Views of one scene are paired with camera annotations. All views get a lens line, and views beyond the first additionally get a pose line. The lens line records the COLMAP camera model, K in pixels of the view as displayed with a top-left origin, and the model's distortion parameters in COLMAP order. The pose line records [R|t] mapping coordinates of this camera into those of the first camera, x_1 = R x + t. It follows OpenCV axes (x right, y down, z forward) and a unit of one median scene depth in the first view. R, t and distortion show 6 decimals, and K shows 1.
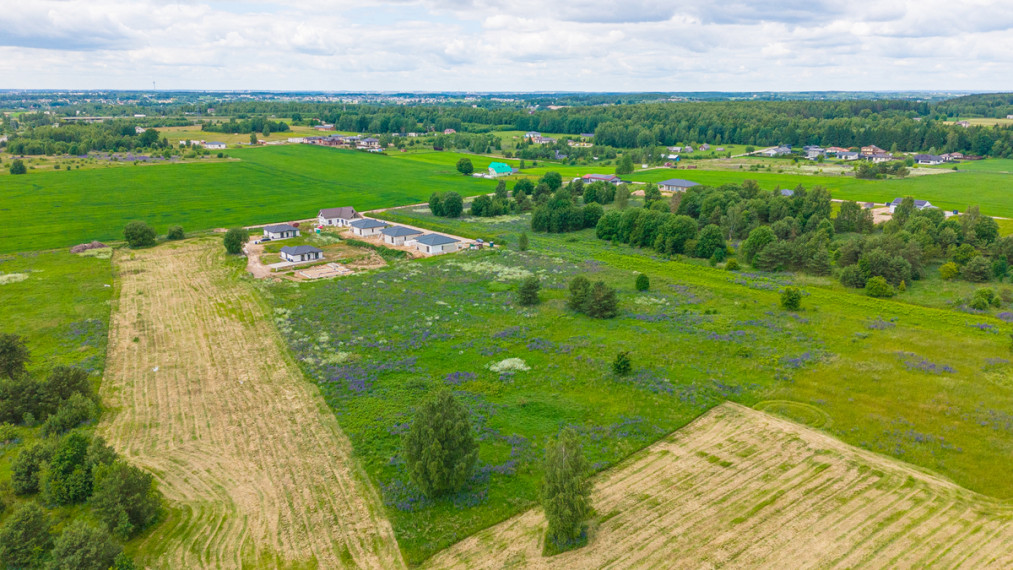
lens RADIAL K [[745.6, 0, 506.3], [0, 745.6, 280.3], [0, 0, 1]] dist [0.075791, -0.072011]
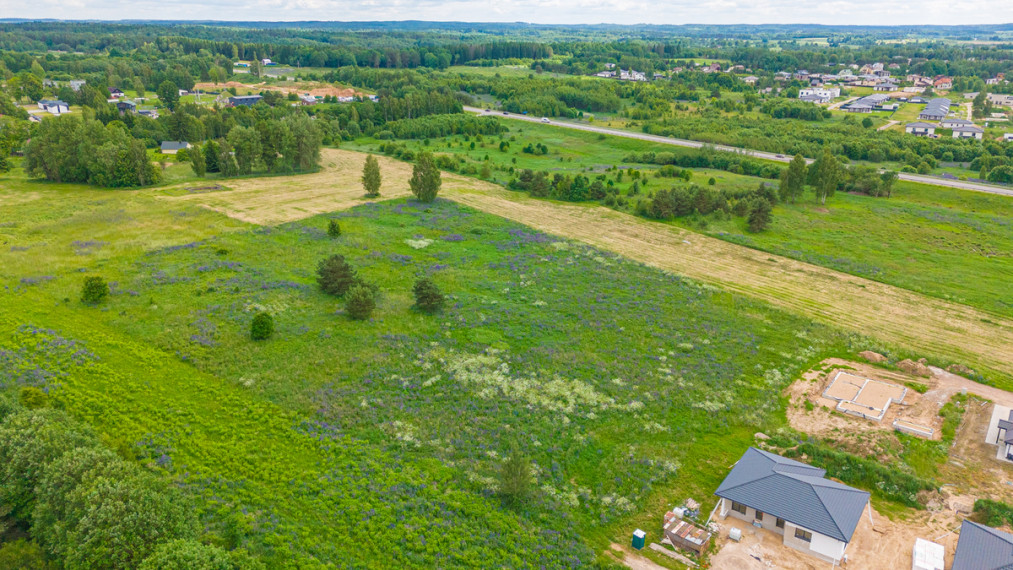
lens RADIAL K [[745.6, 0, 506.3], [0, 745.6, 280.3], [0, 0, 1]] dist [0.075791, -0.072011]
pose [[-0.966176, 0.079333, -0.245378, 0.121266], [-0.068072, 0.839303, 0.539386, -0.360880], [0.248737, 0.537845, -0.805514, 1.408361]]
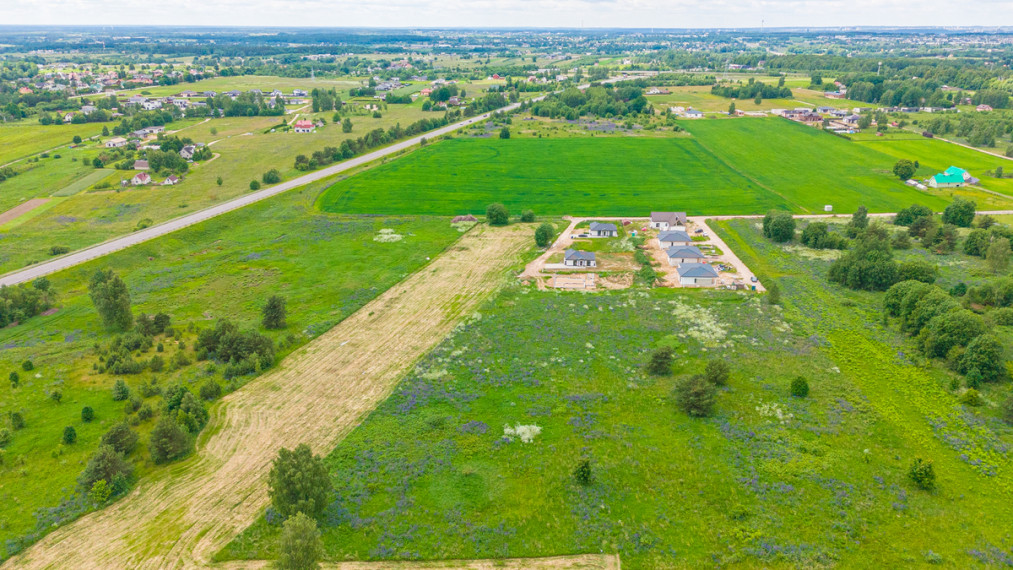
lens RADIAL K [[743.2, 0, 506.5], [0, 743.2, 285.0], [0, 0, 1]] dist [0.081651, -0.081511]
pose [[0.738237, 0.221451, -0.637154, 0.412036], [-0.167268, 0.975171, 0.145129, -0.160949], [0.653473, -0.000565, 0.756949, 0.116506]]
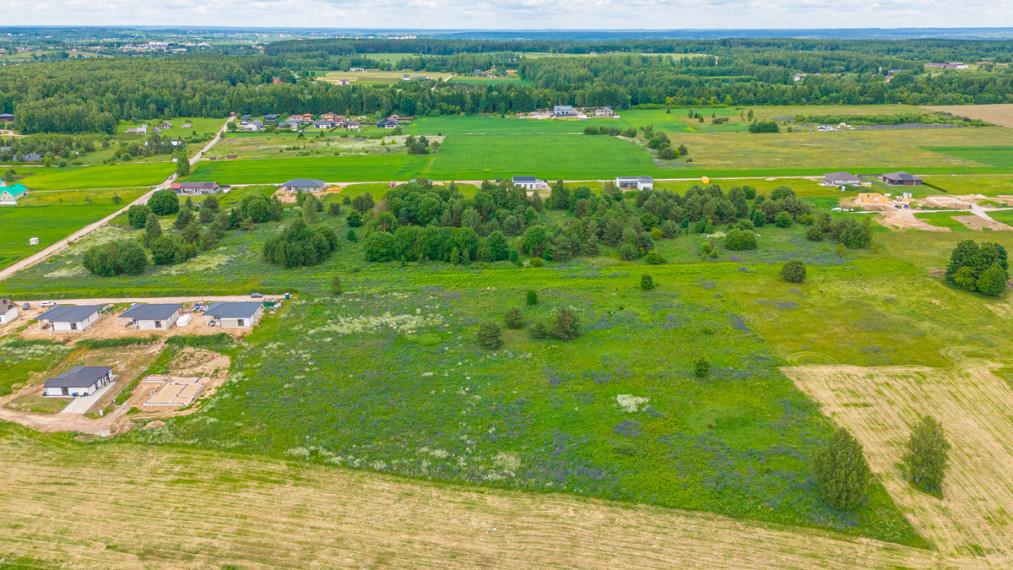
lens RADIAL K [[745.6, 0, 506.3], [0, 745.6, 280.3], [0, 0, 1]] dist [0.075791, -0.072011]
pose [[0.627326, -0.250588, 0.737338, -0.613745], [0.191407, 0.967385, 0.165921, -0.198257], [-0.754868, 0.037045, 0.654830, 0.251586]]
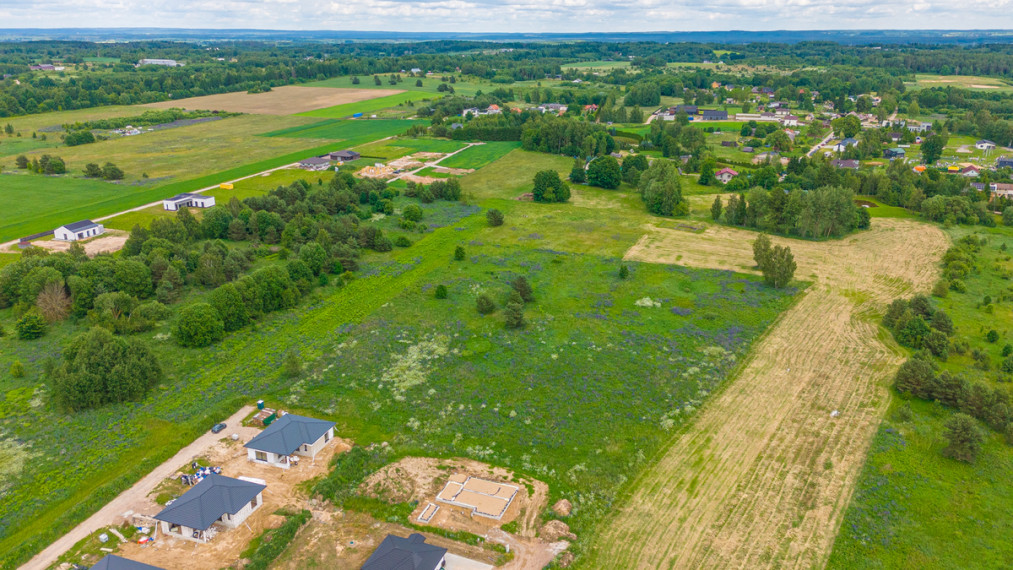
lens RADIAL K [[745.6, 0, 506.3], [0, 745.6, 280.3], [0, 0, 1]] dist [0.075791, -0.072011]
pose [[-0.511383, -0.274902, 0.814196, -0.752543], [0.210182, 0.878667, 0.428682, -0.451617], [-0.833253, 0.390350, -0.391556, 1.236822]]
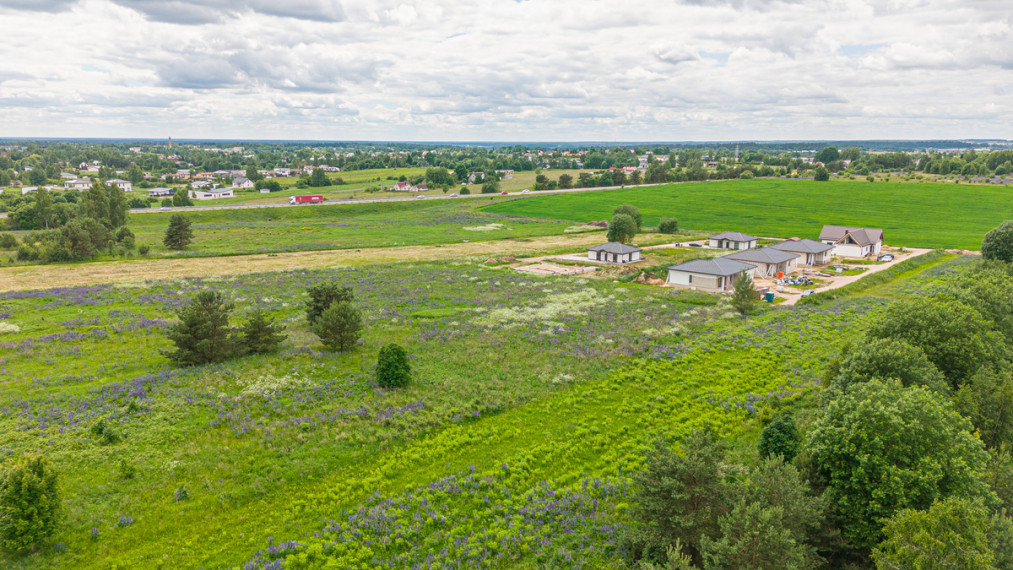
lens RADIAL K [[743.2, 0, 506.5], [0, 743.2, 285.0], [0, 0, 1]] dist [0.081651, -0.081511]
pose [[0.163923, 0.189915, -0.968019, 0.516177], [-0.248664, 0.957560, 0.145755, -0.101407], [0.954618, 0.216819, 0.204191, 0.871415]]
